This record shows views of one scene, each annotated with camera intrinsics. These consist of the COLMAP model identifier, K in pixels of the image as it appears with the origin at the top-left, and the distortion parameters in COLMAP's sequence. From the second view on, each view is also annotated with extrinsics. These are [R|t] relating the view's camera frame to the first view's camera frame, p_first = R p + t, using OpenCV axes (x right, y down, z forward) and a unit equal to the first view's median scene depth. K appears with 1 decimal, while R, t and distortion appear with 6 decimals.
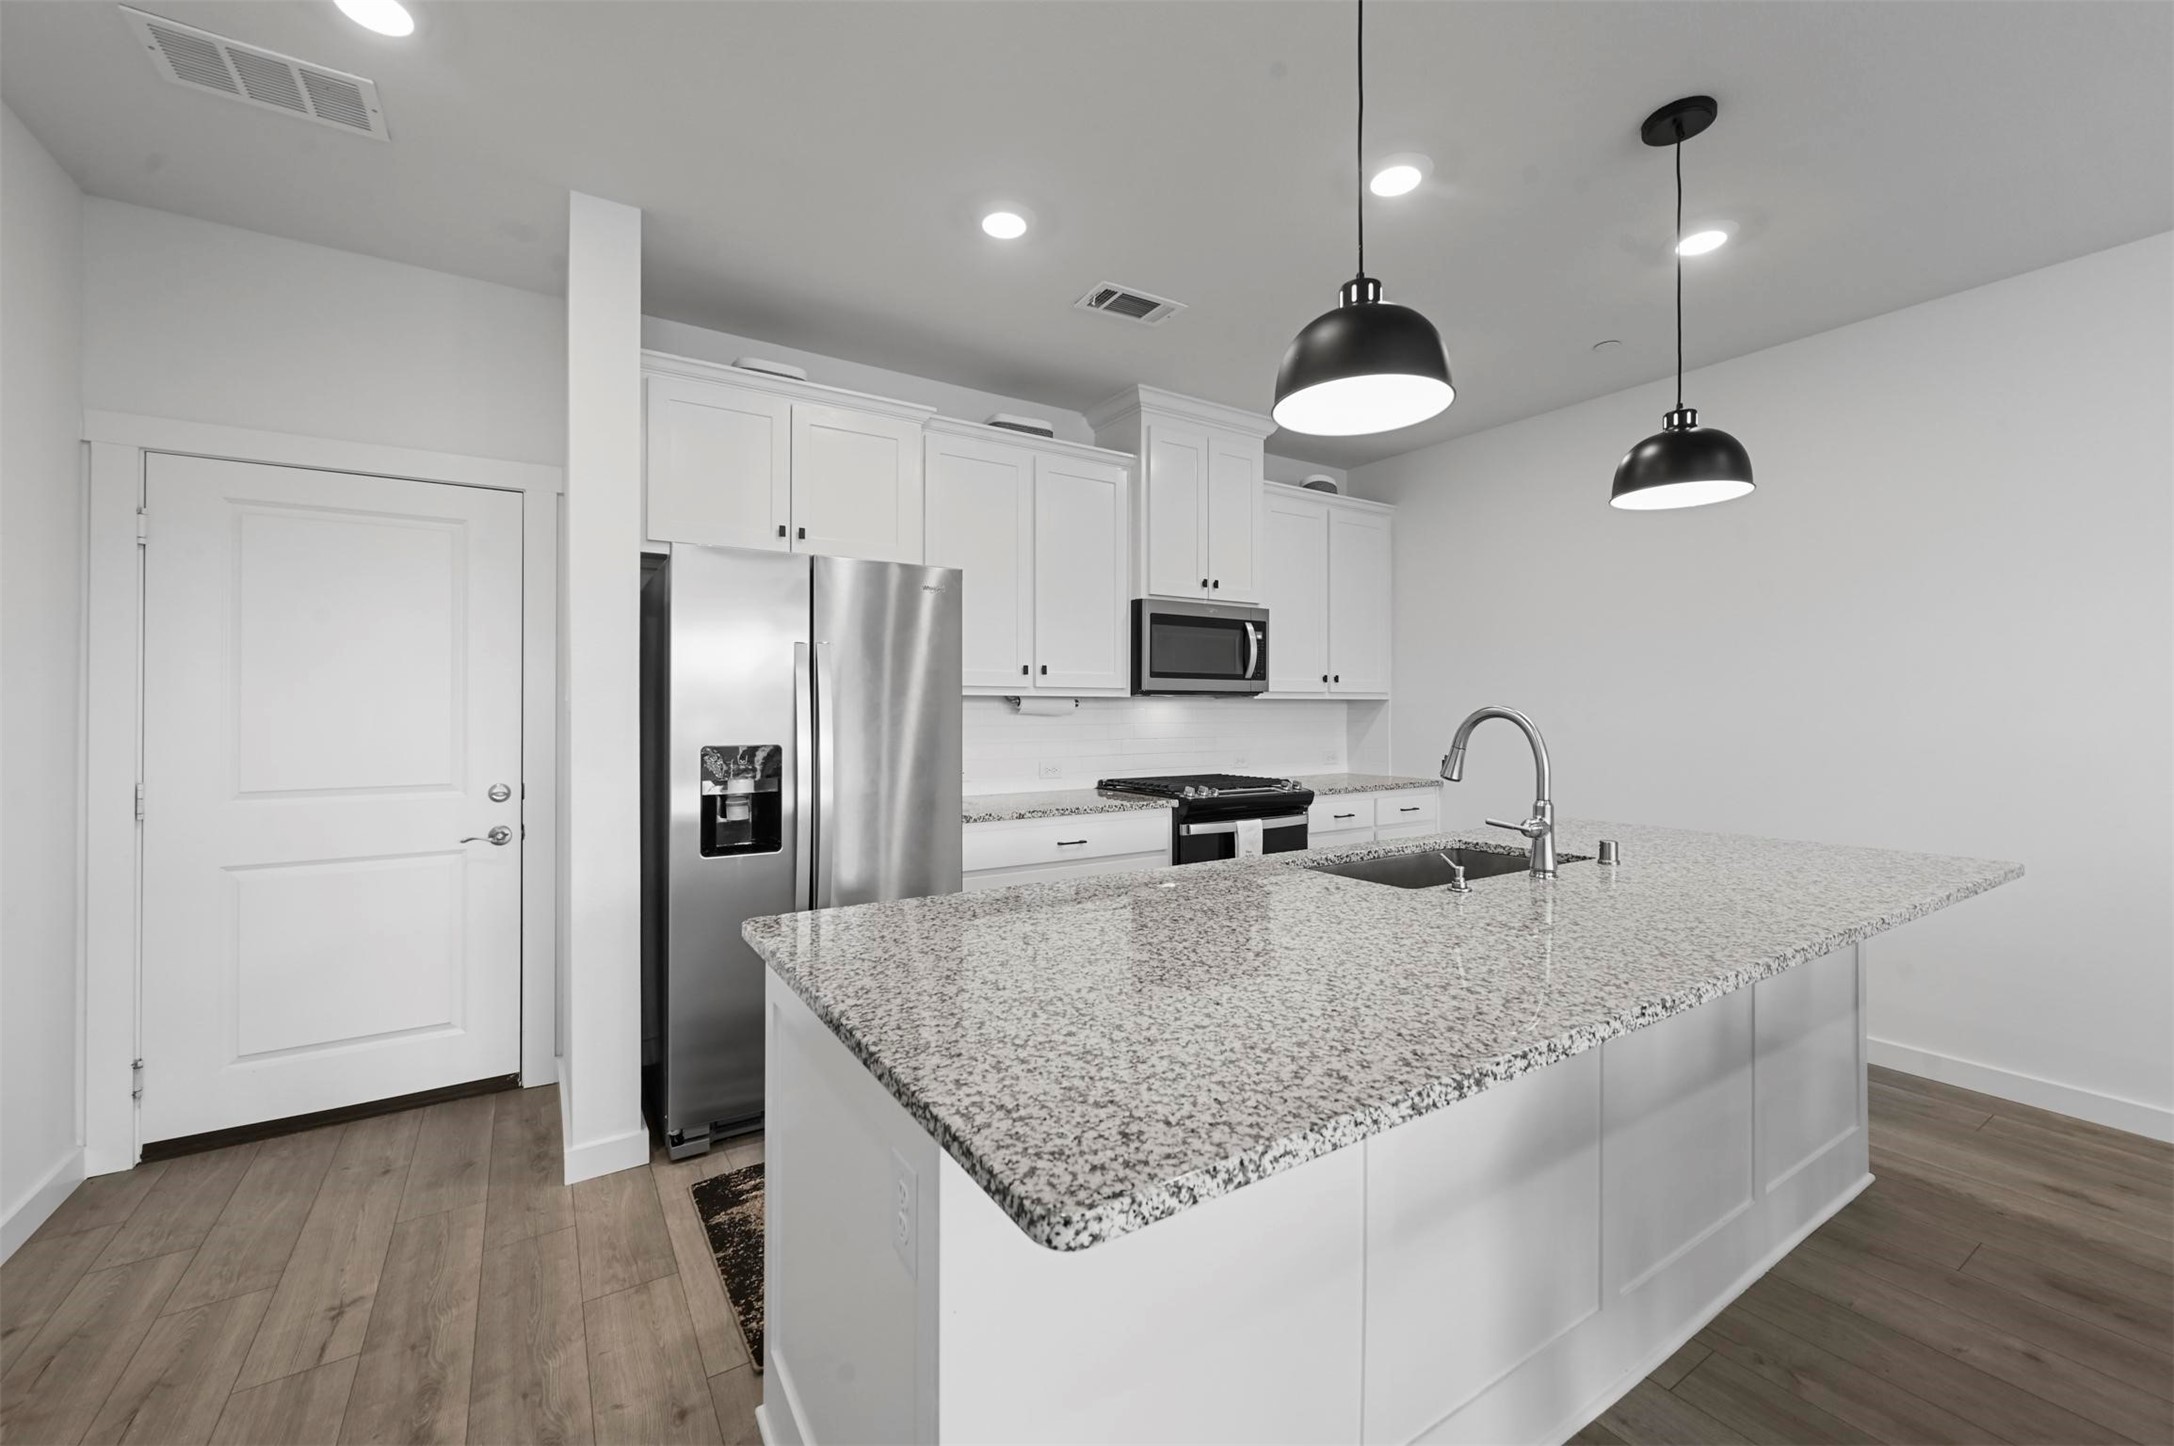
lens RADIAL K [[851.7, 0, 1086.6], [0, 851.7, 718.1], [0, 0, 1]] dist [-0.009256, -0.000044]
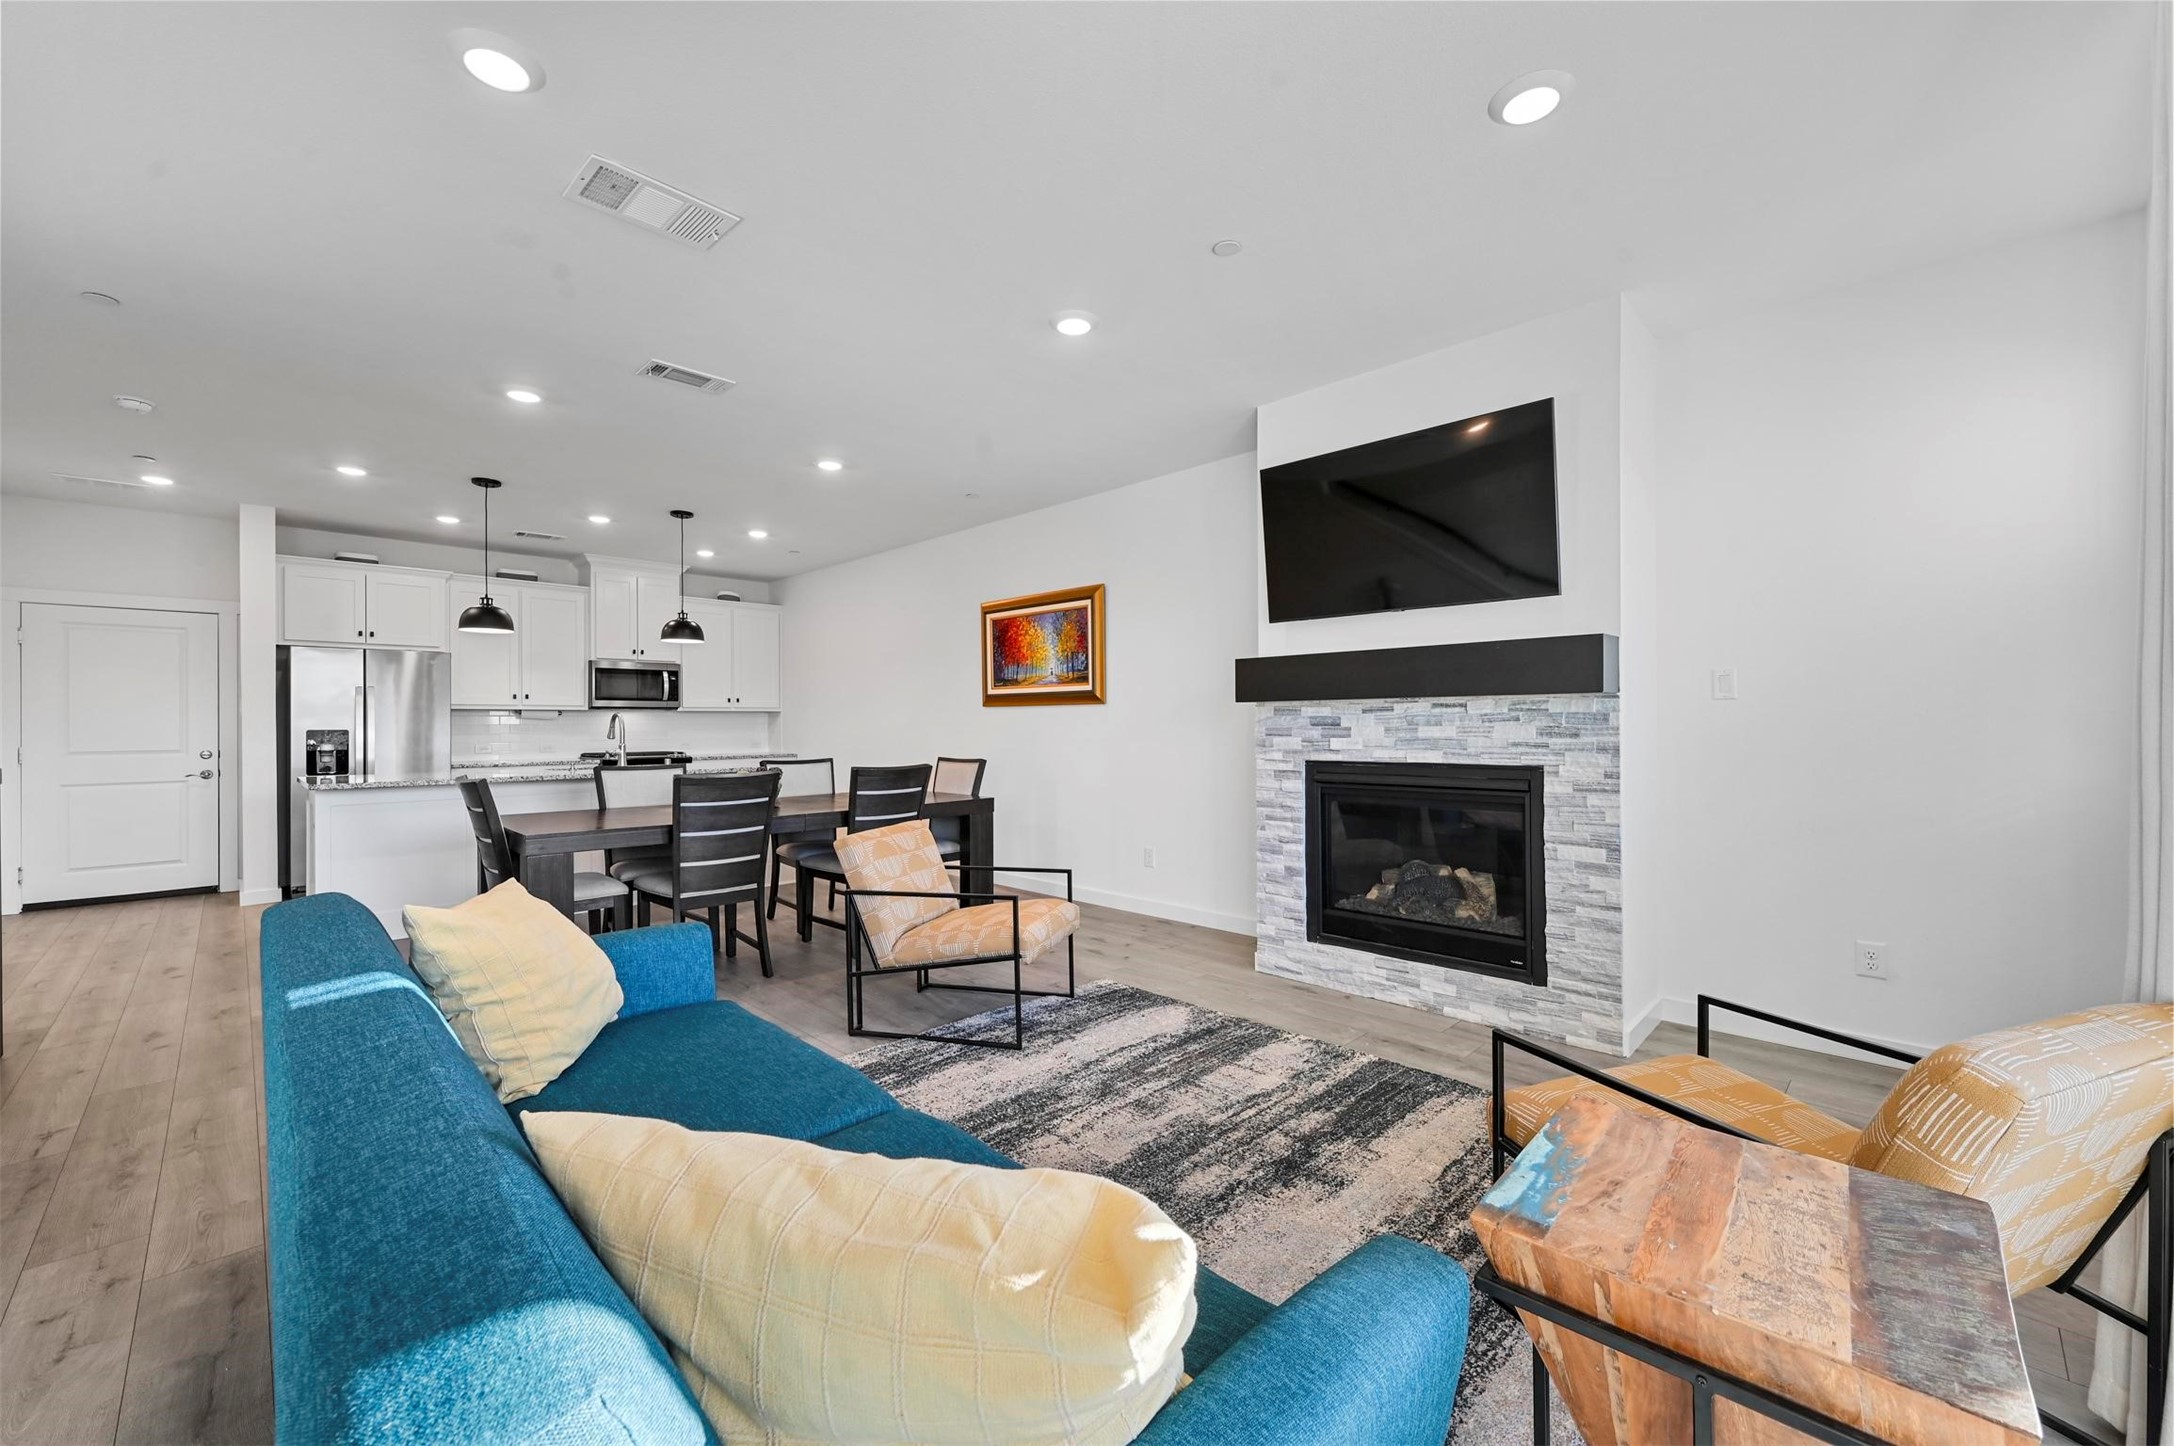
lens RADIAL K [[867.9, 0, 1086.1], [0, 867.9, 731.2], [0, 0, 1]] dist [0.014598, 0.000142]
pose [[0.974843, -0.015552, 0.222350, 1.032597], [0.016615, 0.999858, -0.002911, 0.068388], [-0.222273, 0.006532, 0.974962, -1.744153]]
